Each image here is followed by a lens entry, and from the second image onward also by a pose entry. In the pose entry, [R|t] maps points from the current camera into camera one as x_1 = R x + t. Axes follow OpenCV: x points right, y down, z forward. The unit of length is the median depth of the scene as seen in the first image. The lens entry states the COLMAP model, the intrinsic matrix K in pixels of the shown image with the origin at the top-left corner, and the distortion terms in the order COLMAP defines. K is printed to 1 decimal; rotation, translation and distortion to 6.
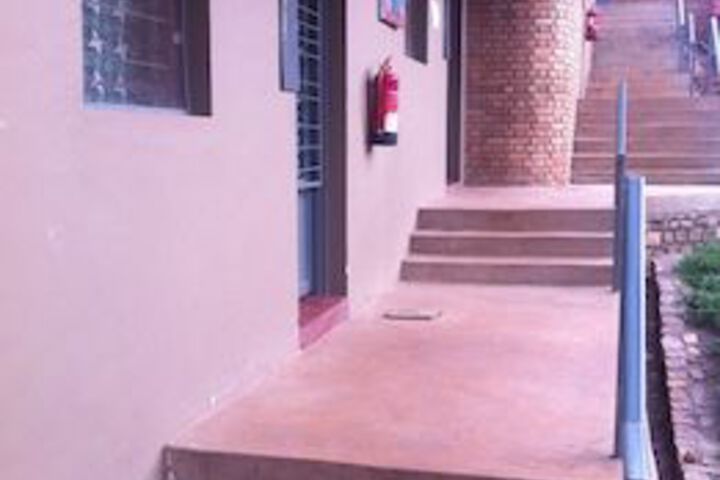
lens RADIAL K [[909.8, 0, 360.0], [0, 909.8, 240.0], [0, 0, 1]] dist [0.002788, 0.006295]
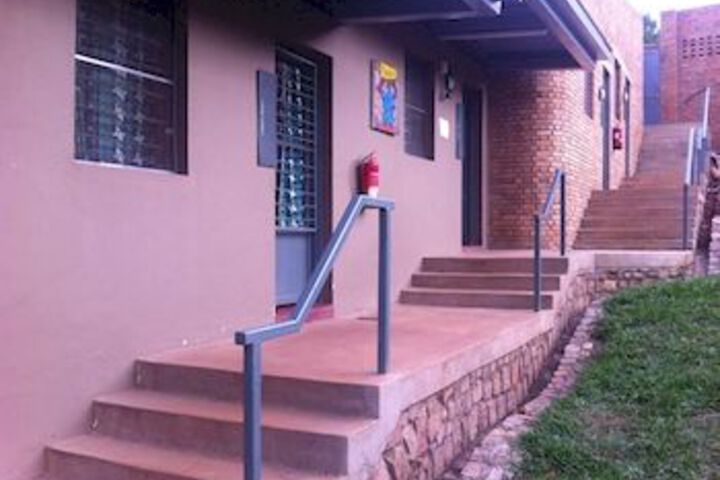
lens RADIAL K [[672.2, 0, 360.0], [0, 672.2, 240.0], [0, 0, 1]] dist [0.085621, -0.325595]
pose [[0.976138, 0.005705, -0.217075, 0.153376], [-0.028032, 0.994601, -0.099914, 0.037361], [0.215333, 0.103615, 0.971028, -0.058748]]
